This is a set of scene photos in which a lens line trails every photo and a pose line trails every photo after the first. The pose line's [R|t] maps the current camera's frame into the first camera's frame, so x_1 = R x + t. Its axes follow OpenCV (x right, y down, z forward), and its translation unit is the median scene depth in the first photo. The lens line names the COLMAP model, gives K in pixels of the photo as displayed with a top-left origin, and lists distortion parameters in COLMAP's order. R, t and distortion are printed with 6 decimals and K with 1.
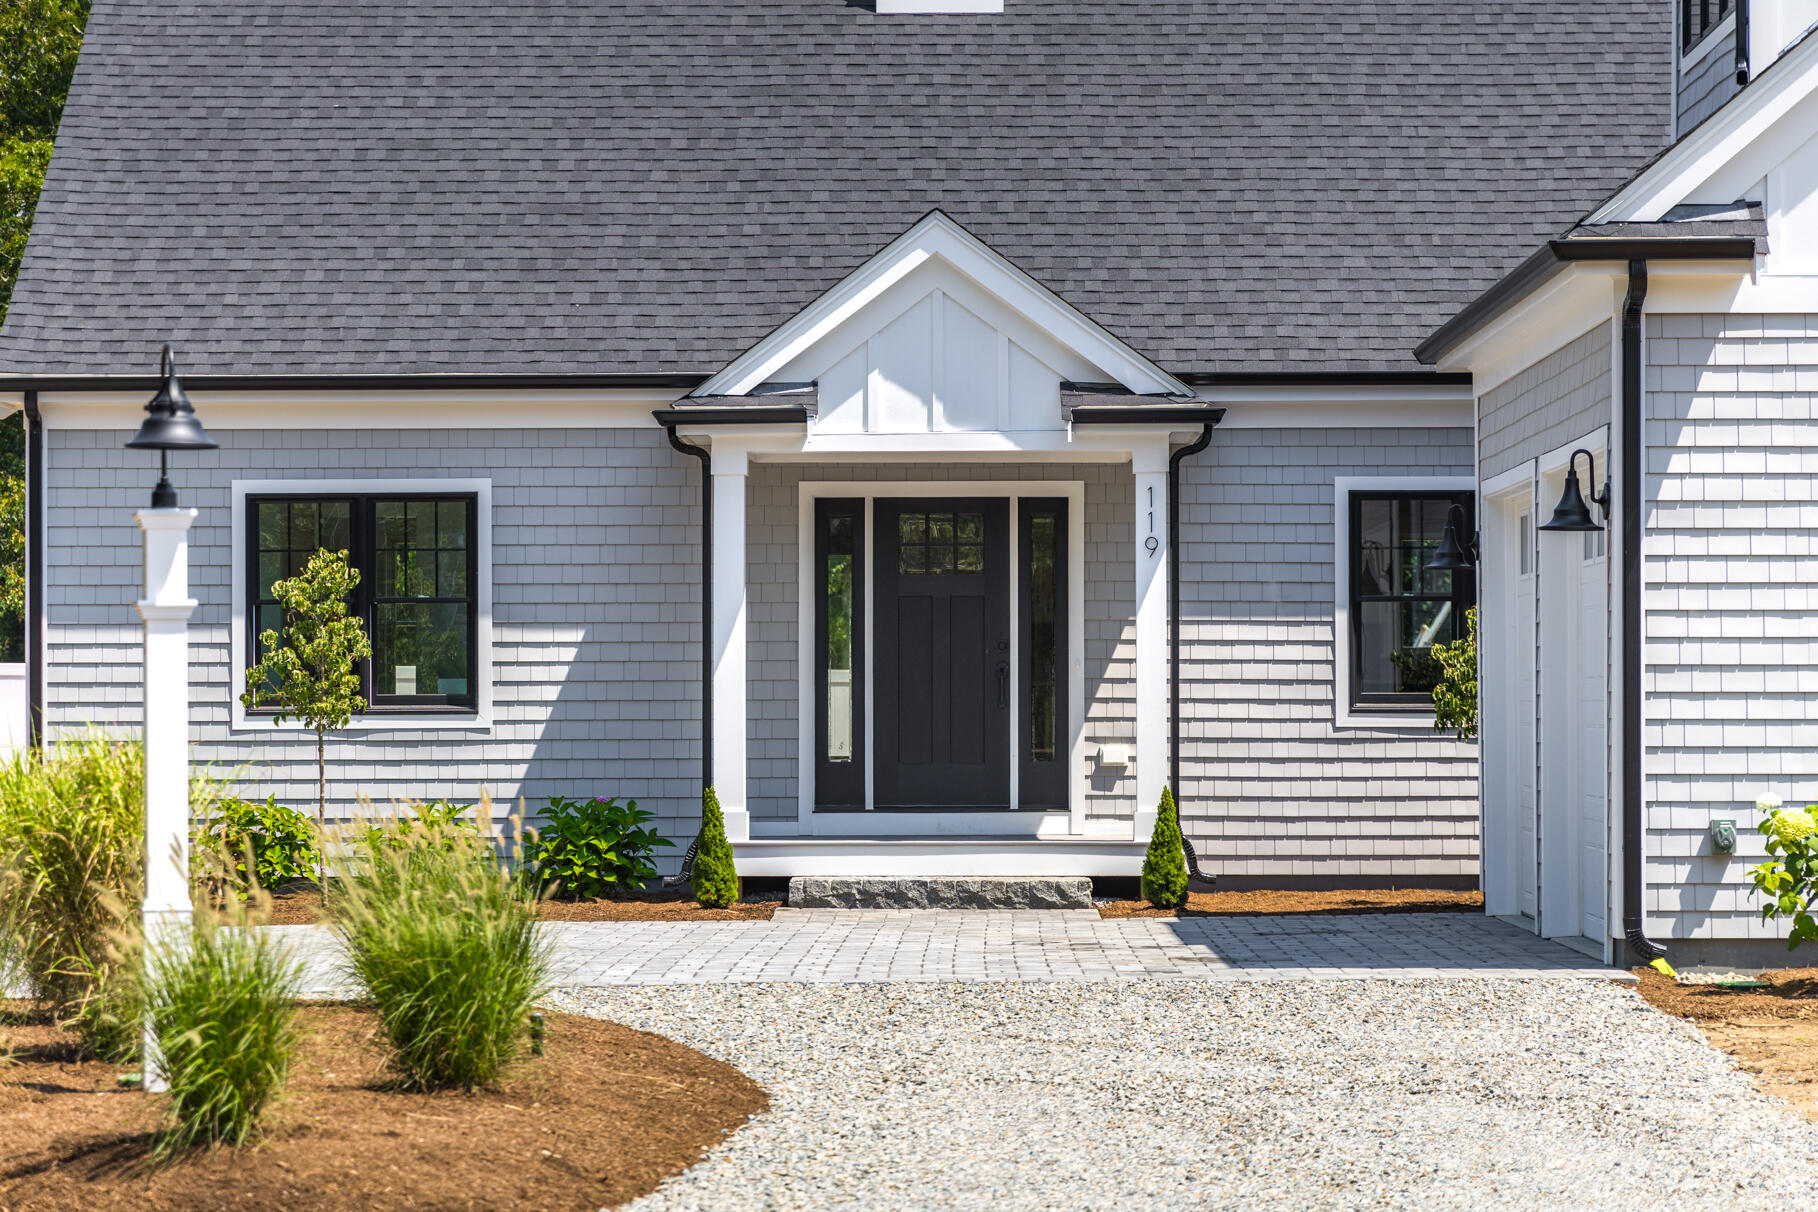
lens RADIAL K [[5481.8, 0, 909.0], [0, 5481.8, 606.0], [0, 0, 1]] dist [0.093662, -0.558393]
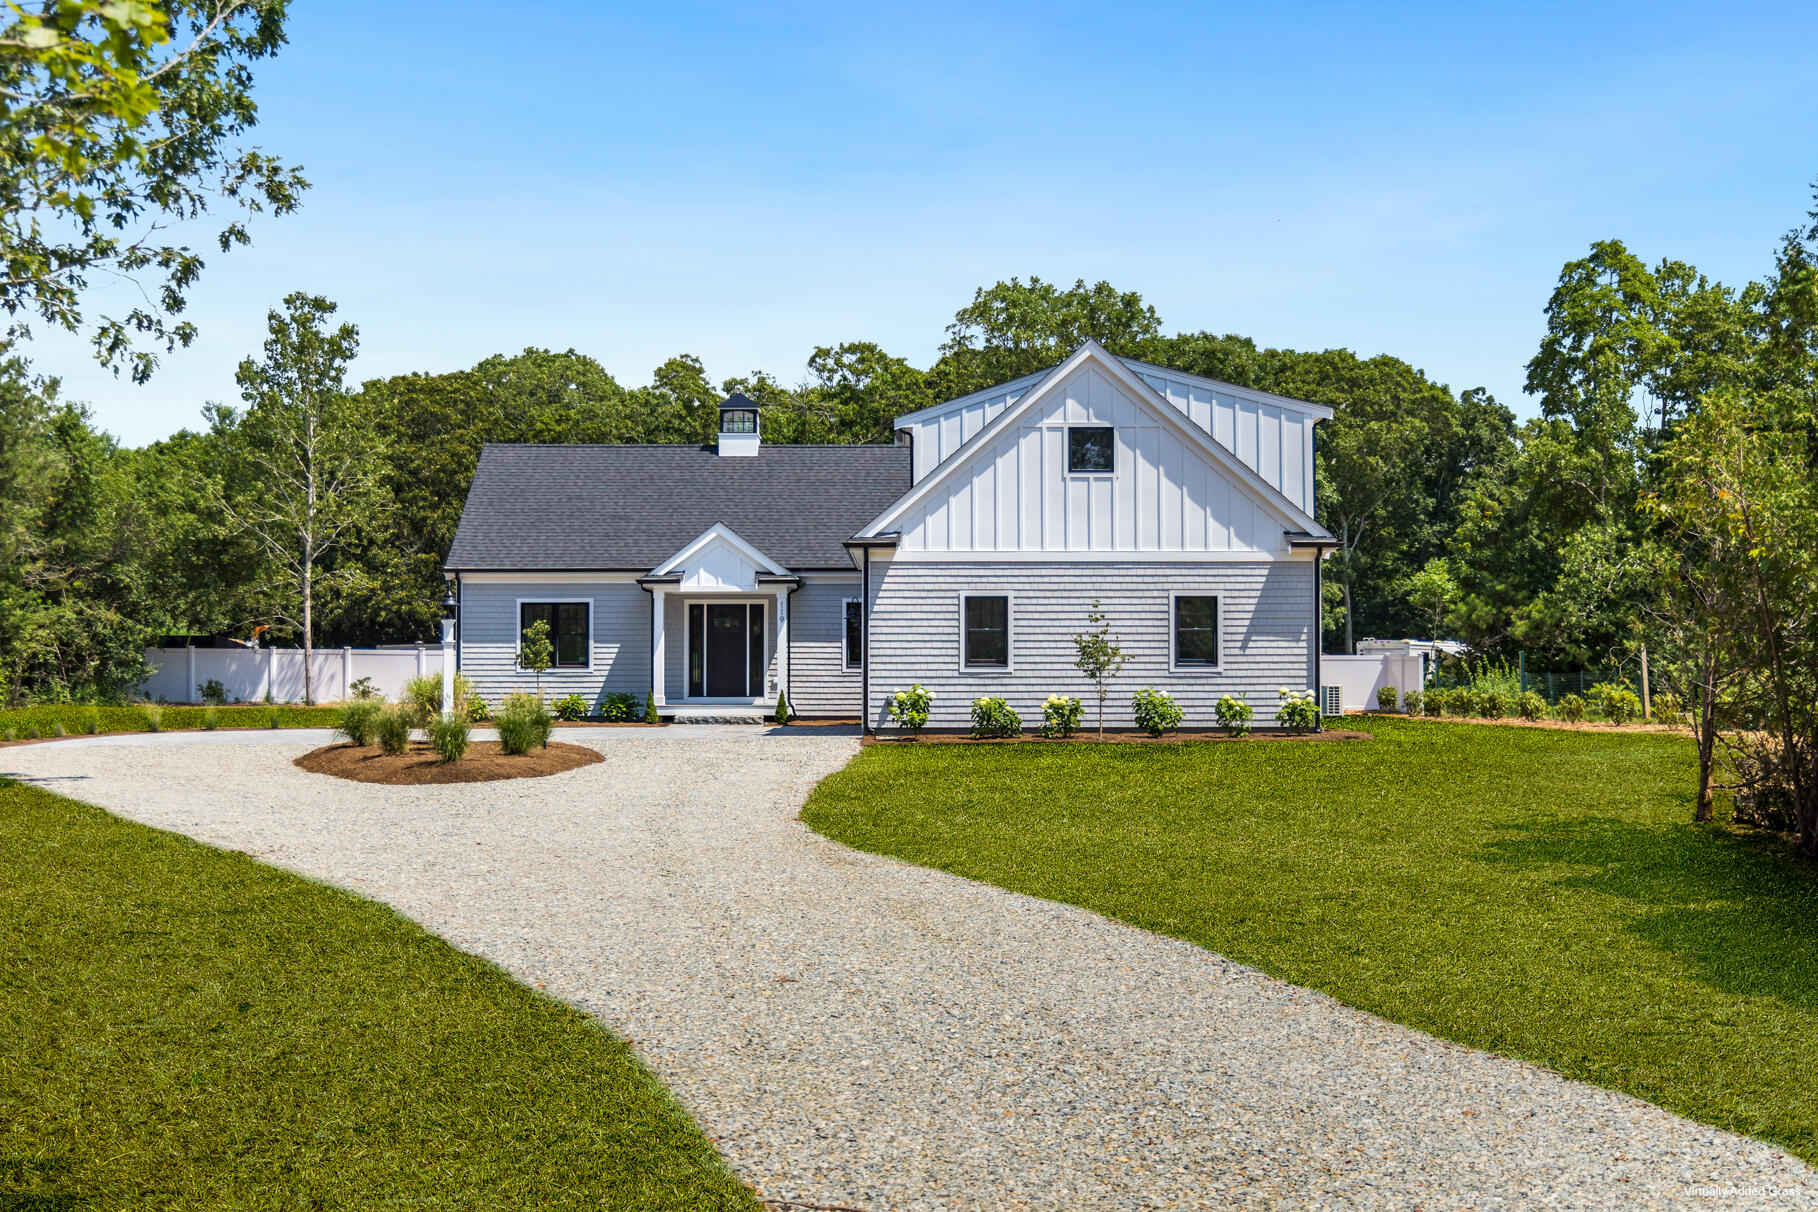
lens RADIAL K [[2202.7, 0, 909.0], [0, 2202.7, 606.0], [0, 0, 1]] dist [-0.002278, -0.000029]
pose [[0.999892, 0.001900, 0.014570, 0.103920], [-0.001766, 0.999956, -0.009172, -0.006707], [-0.014586, 0.009145, 0.999852, -0.380853]]
